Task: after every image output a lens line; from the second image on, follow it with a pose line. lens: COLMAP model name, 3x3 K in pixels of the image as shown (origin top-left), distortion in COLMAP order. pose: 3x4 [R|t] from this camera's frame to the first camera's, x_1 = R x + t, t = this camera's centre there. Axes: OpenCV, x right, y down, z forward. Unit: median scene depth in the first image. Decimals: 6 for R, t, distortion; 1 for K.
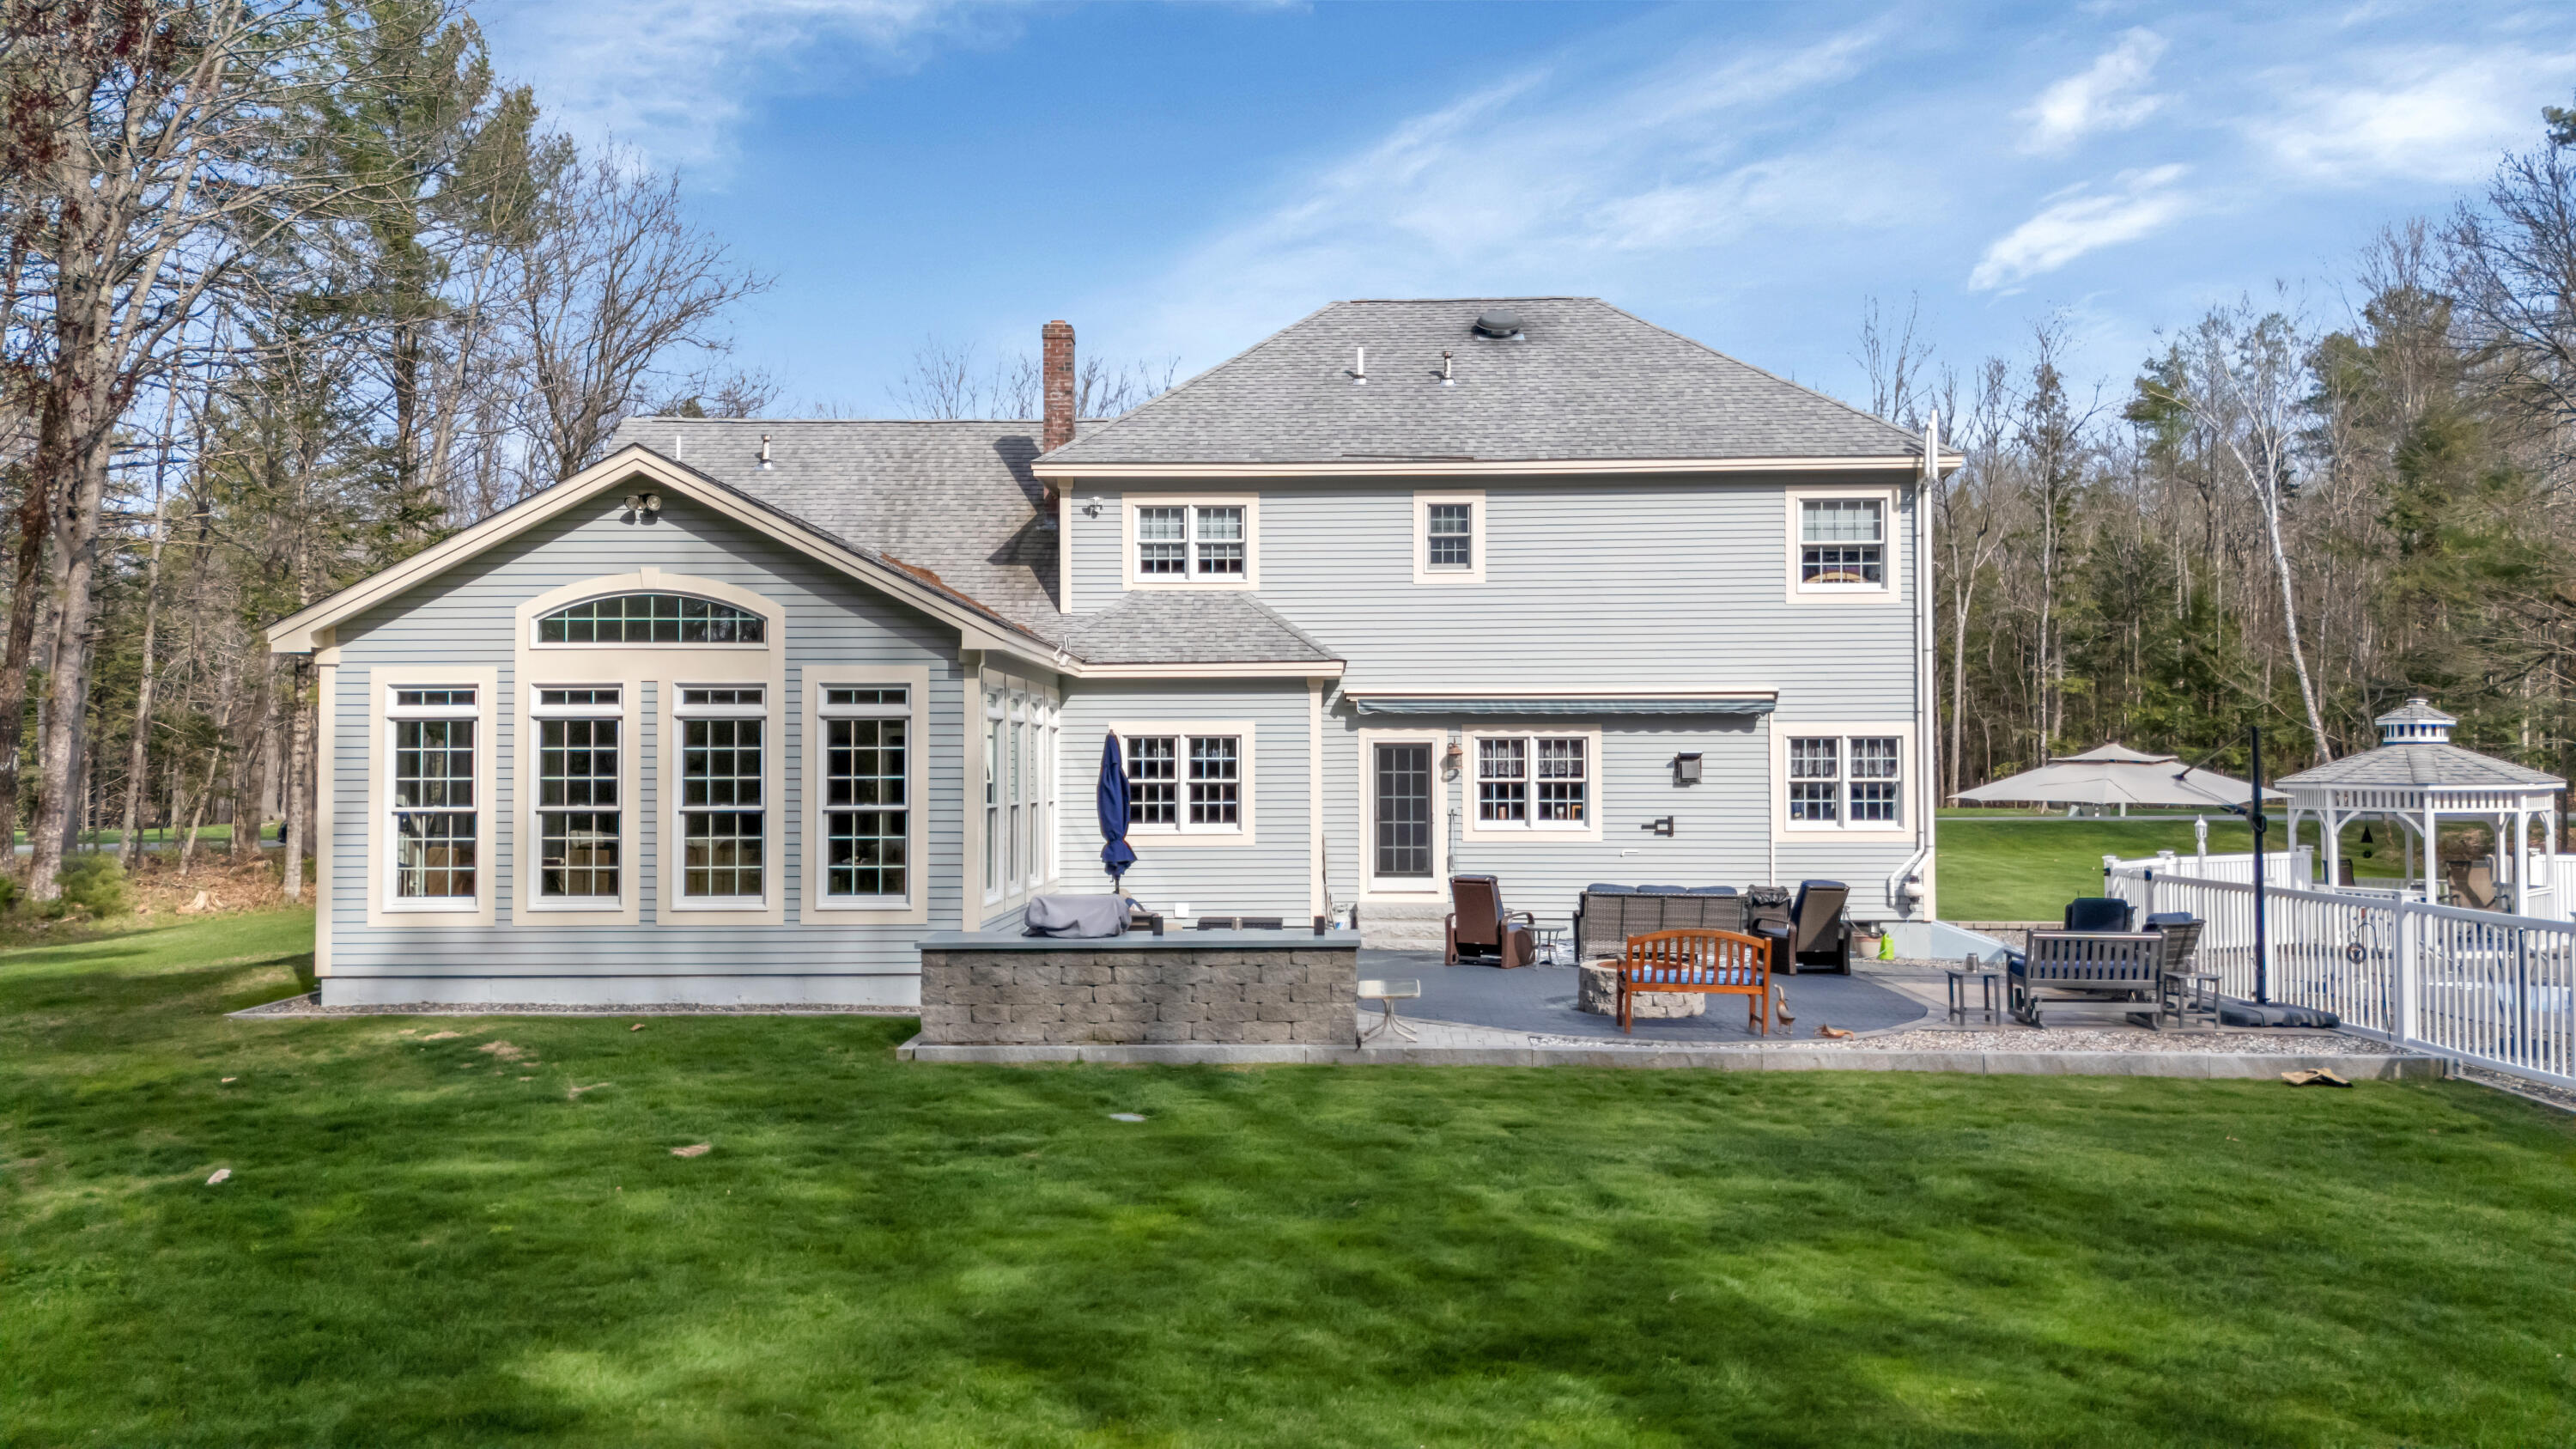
lens RADIAL K [[1903.8, 0, 1267.6], [0, 1903.8, 724.1], [0, 0, 1]] dist [0.065448, -0.054046]
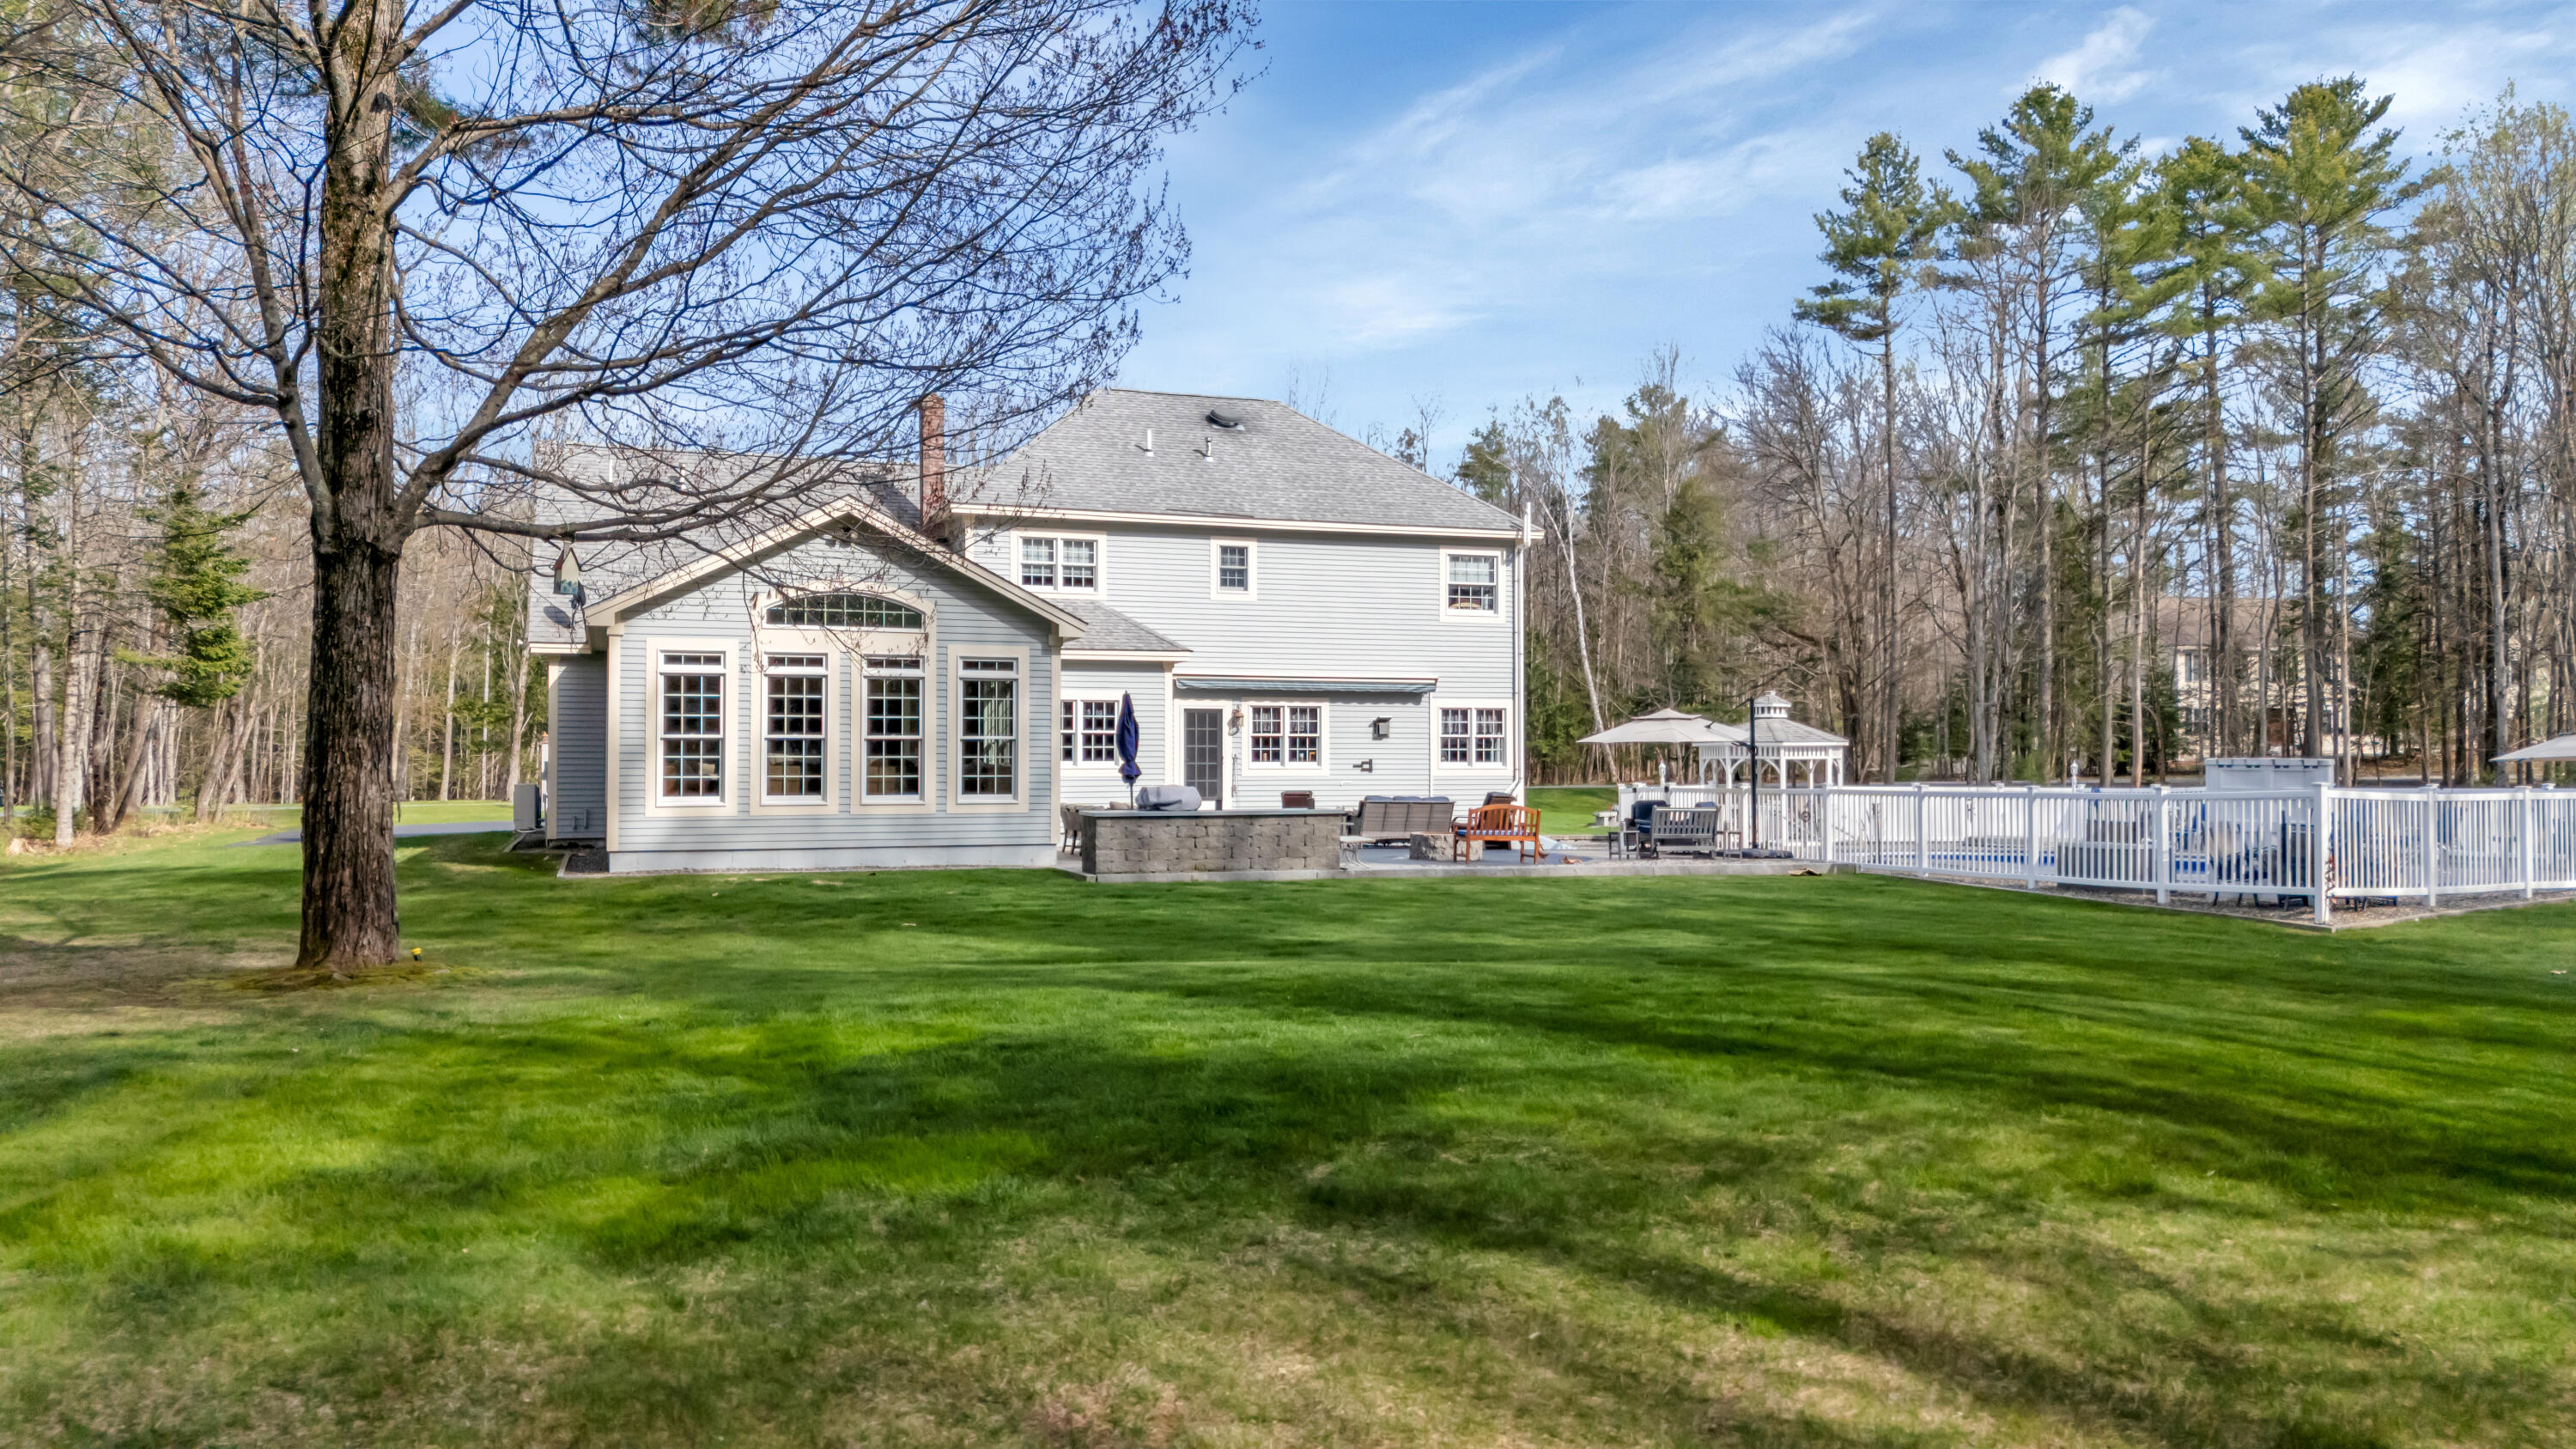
lens RADIAL K [[1903.8, 0, 1285.3], [0, 1903.8, 729.3], [0, 0, 1]] dist [0.065448, -0.054046]
pose [[0.930306, 0.010241, 0.366641, -0.405899], [-0.010735, 0.999942, -0.000690, 0.026124], [-0.366627, -0.003294, 0.930362, -0.380649]]
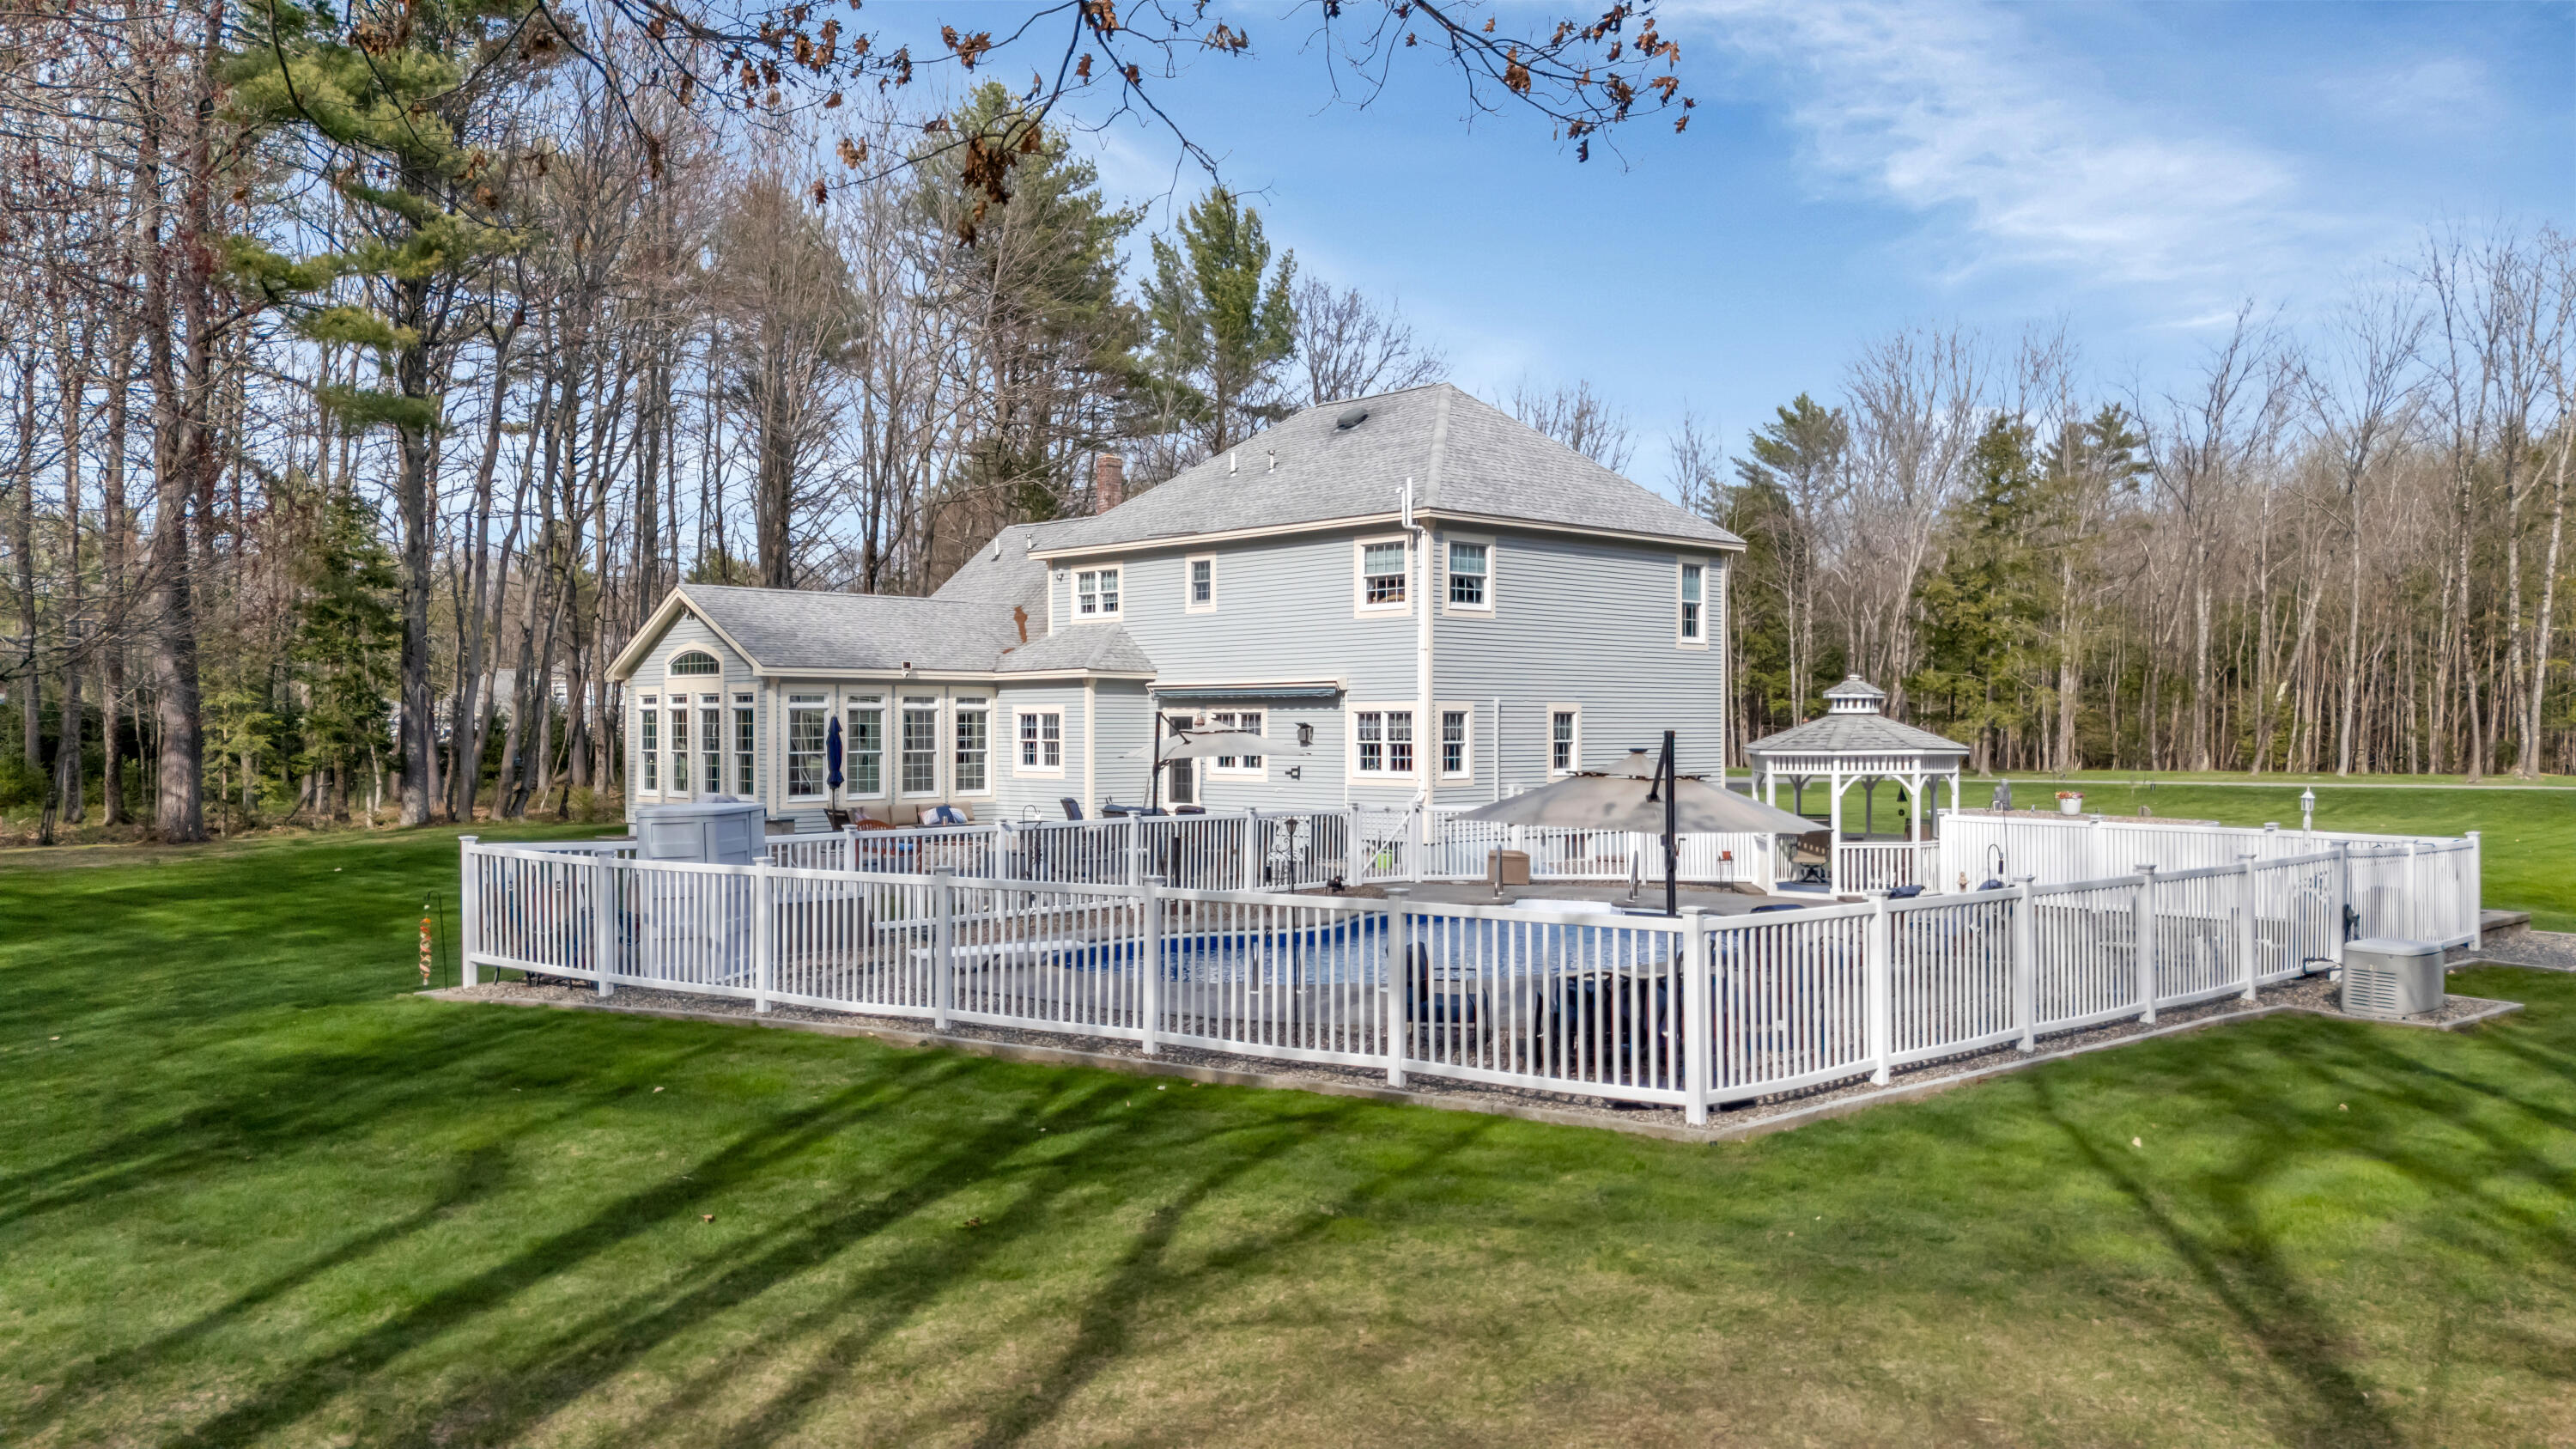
lens RADIAL K [[1903.8, 0, 1293.4], [0, 1903.8, 724.4], [0, 0, 1]] dist [0.065448, -0.054046]
pose [[0.713303, 0.002326, -0.700852, 1.238318], [0.017568, 0.999621, 0.021198, -0.015002], [0.700636, -0.027433, 0.712991, -0.050367]]
